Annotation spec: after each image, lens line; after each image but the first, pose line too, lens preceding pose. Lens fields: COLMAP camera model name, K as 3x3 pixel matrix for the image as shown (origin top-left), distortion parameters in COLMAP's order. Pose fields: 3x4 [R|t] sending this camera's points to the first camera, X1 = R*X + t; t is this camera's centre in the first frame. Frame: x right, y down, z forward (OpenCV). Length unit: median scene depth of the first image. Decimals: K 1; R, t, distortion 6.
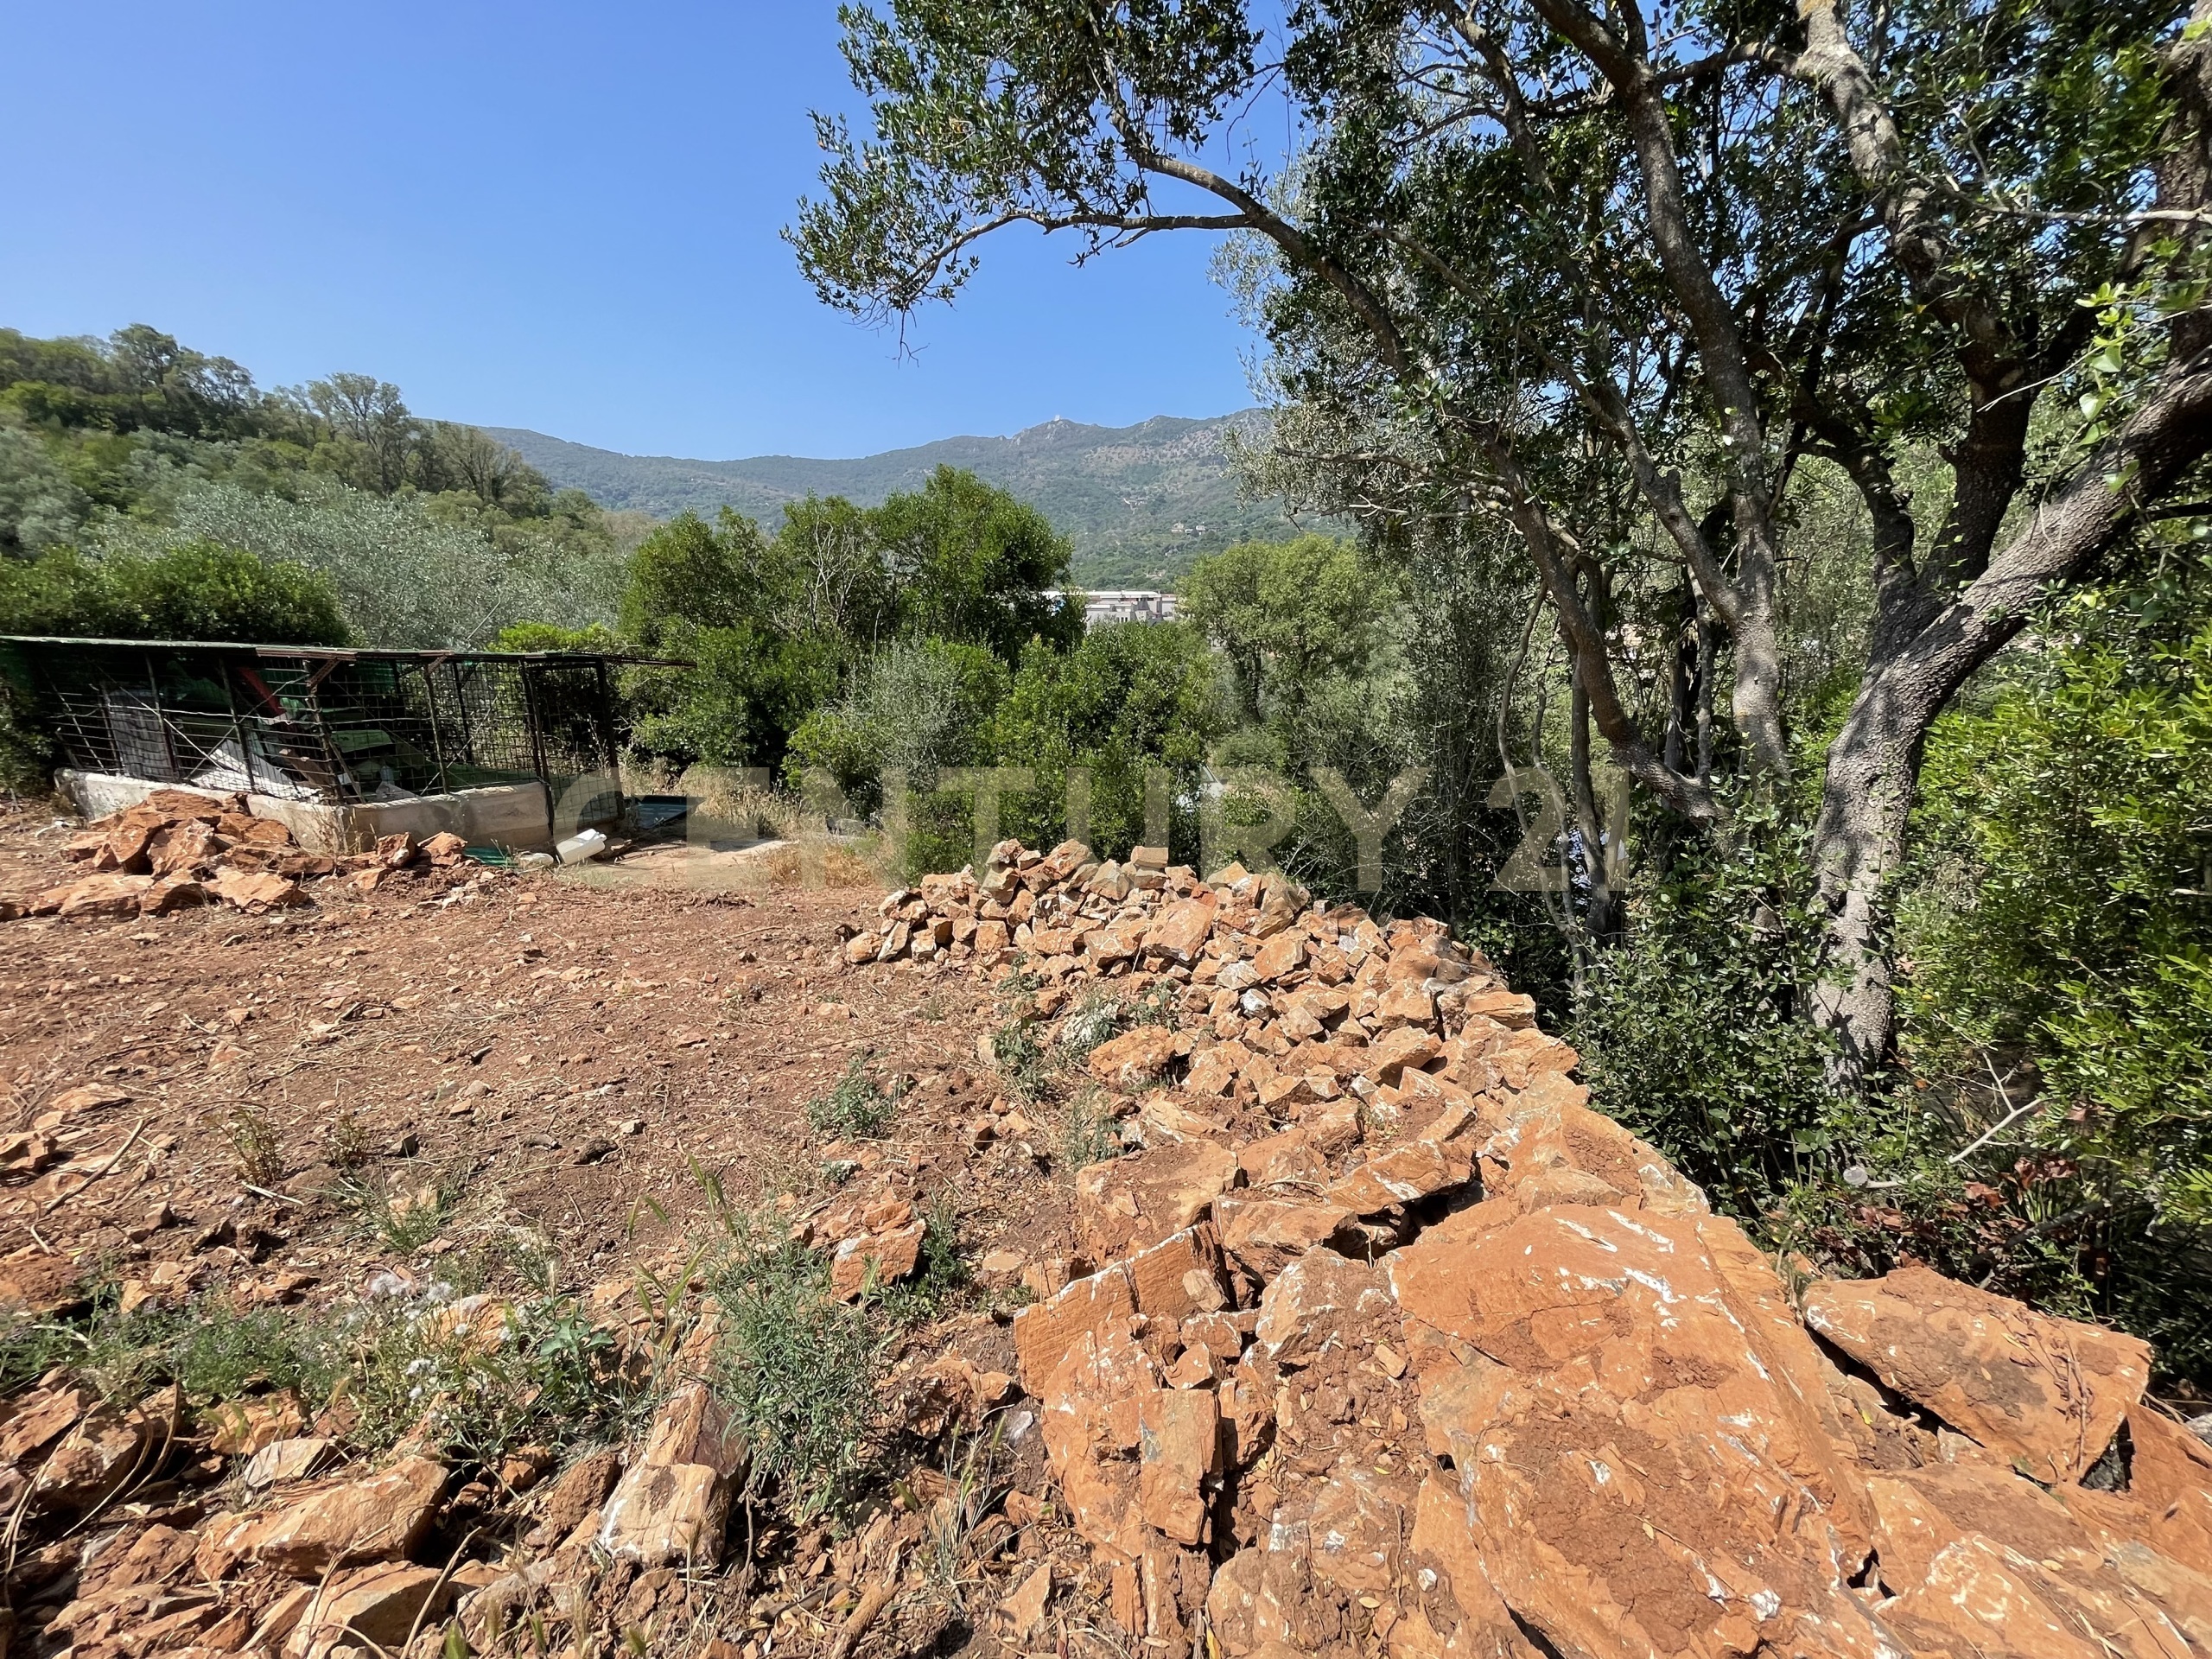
lens RADIAL K [[892.3, 0, 1106.0], [0, 892.3, 829.5], [0, 0, 1]] dist [-0.000776, -0.000676]
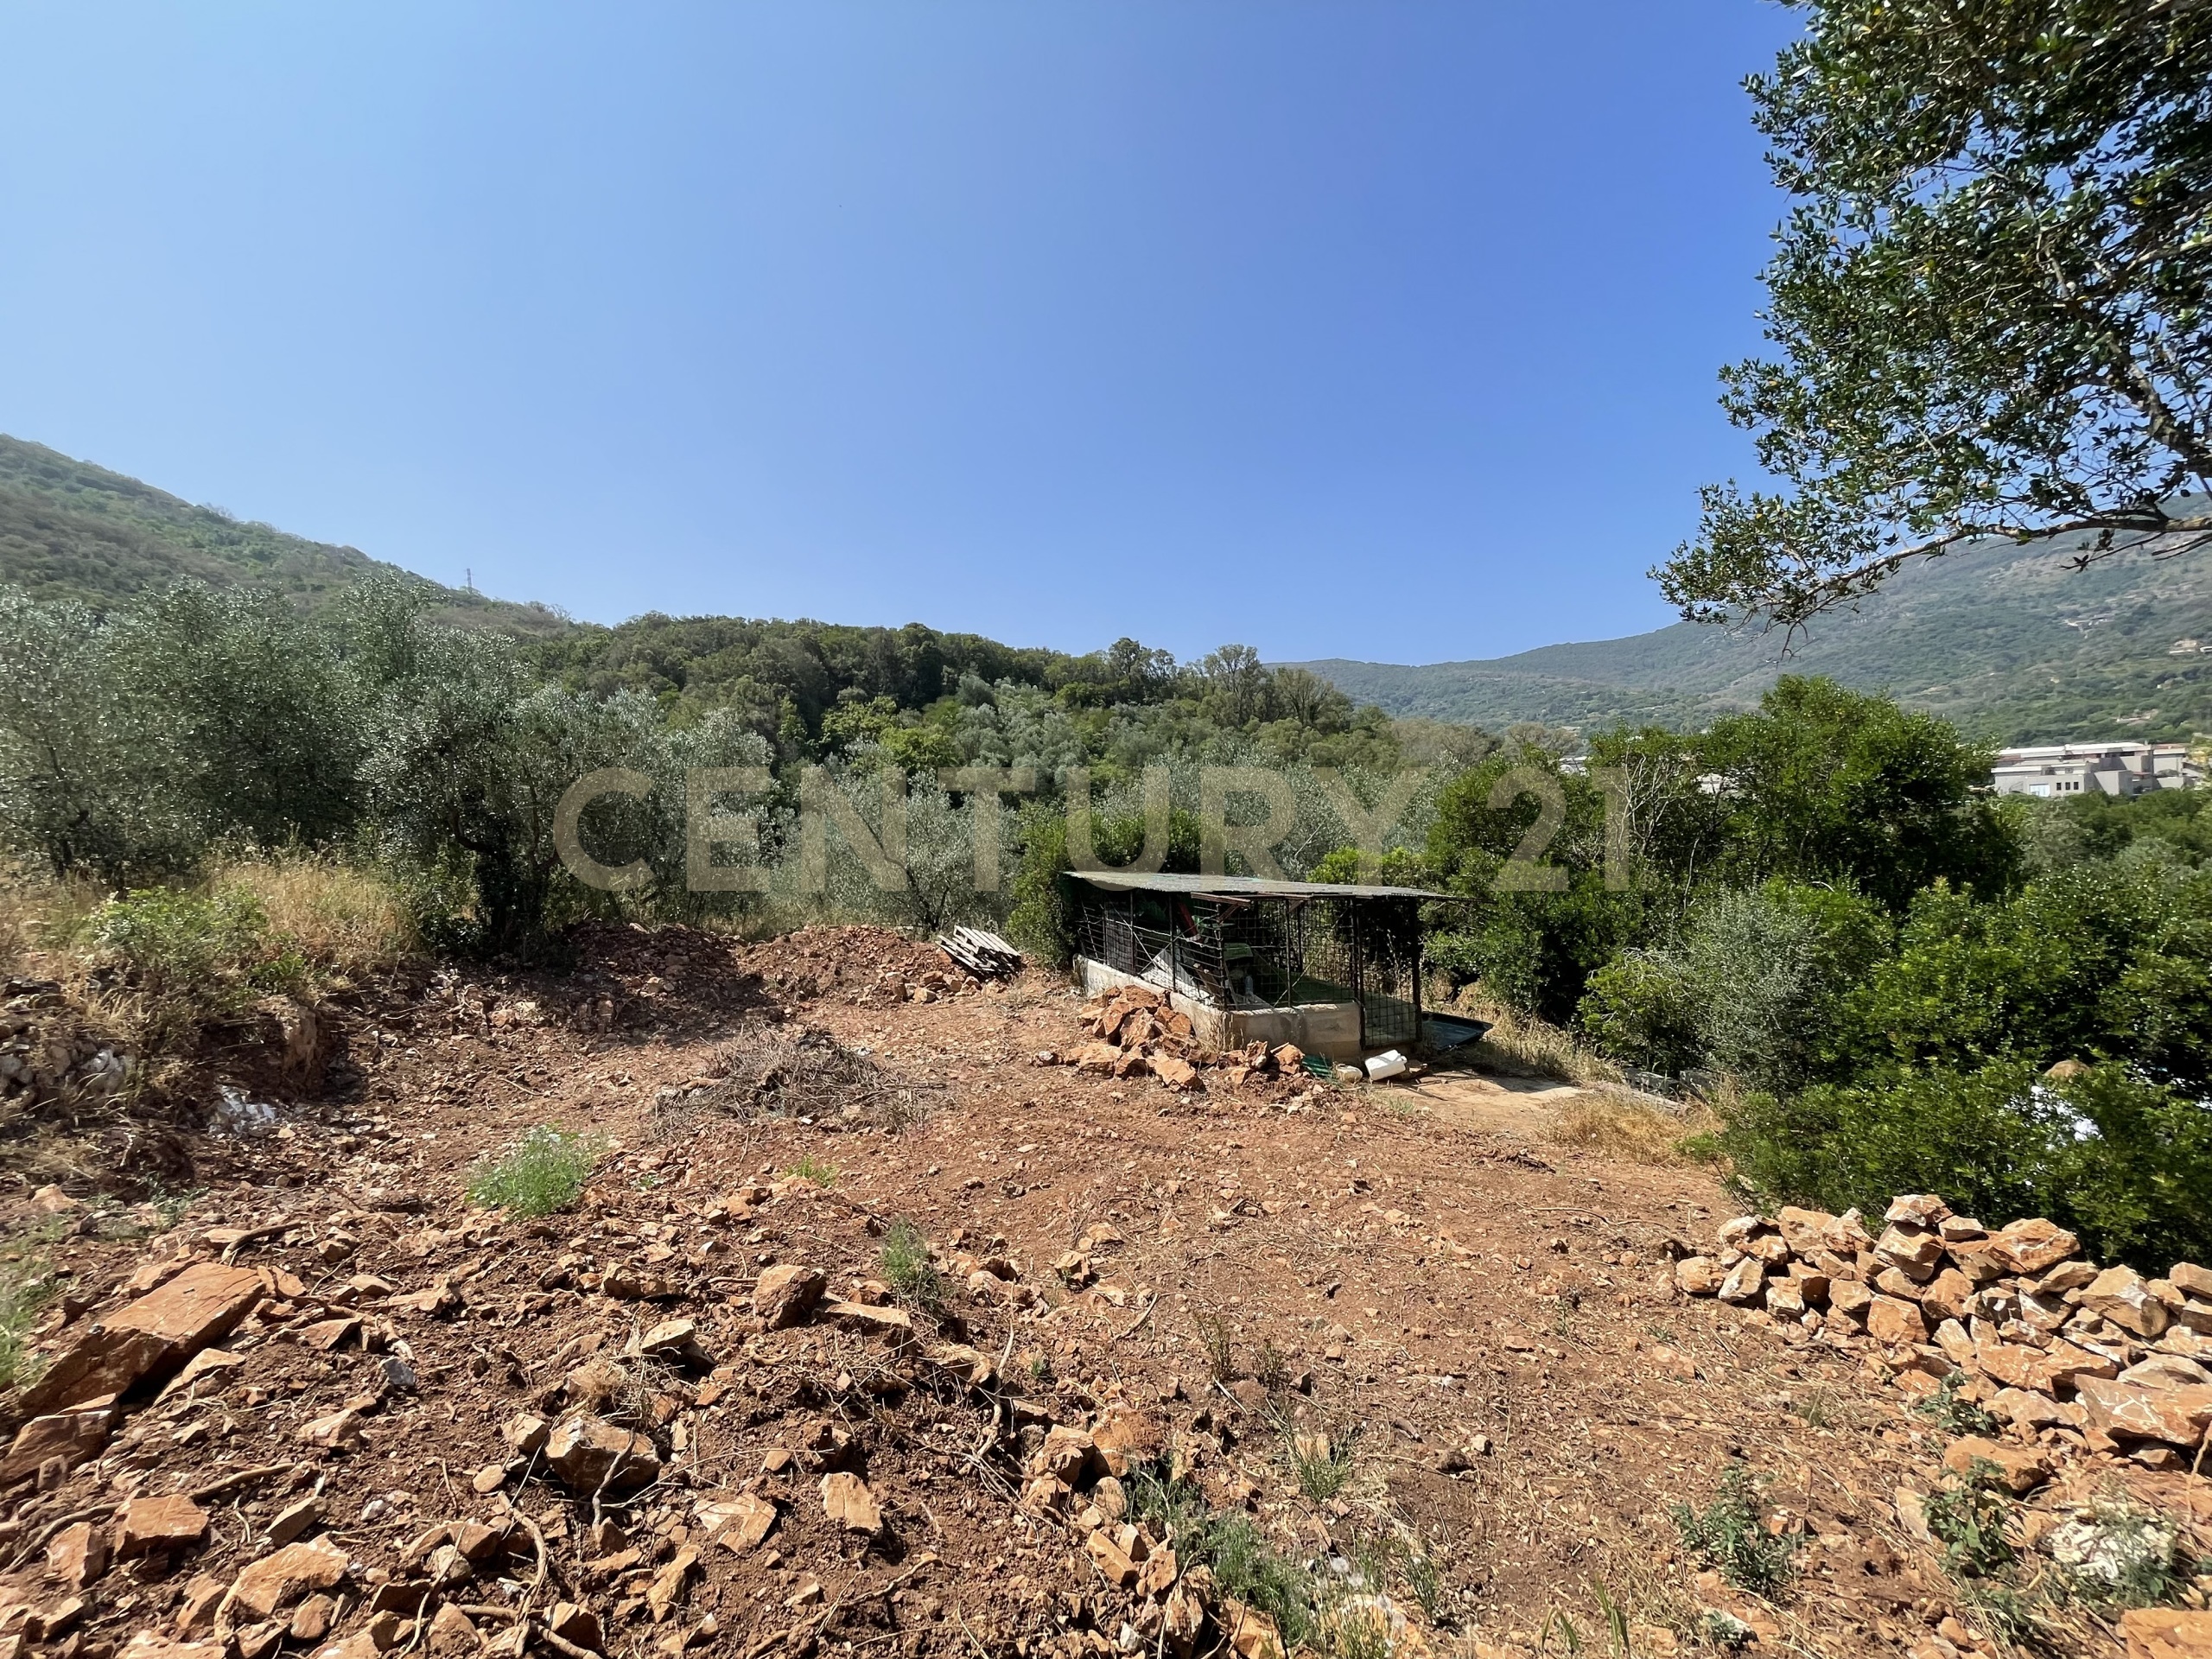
lens RADIAL K [[896.1, 0, 1098.5], [0, 896.1, 831.6], [0, 0, 1]] dist [-0.001509, -0.000203]
pose [[0.691916, -0.013849, -0.721845, -0.040331], [-0.130303, 0.981002, -0.143721, -0.093911], [0.710122, 0.193502, 0.676967, -0.100047]]
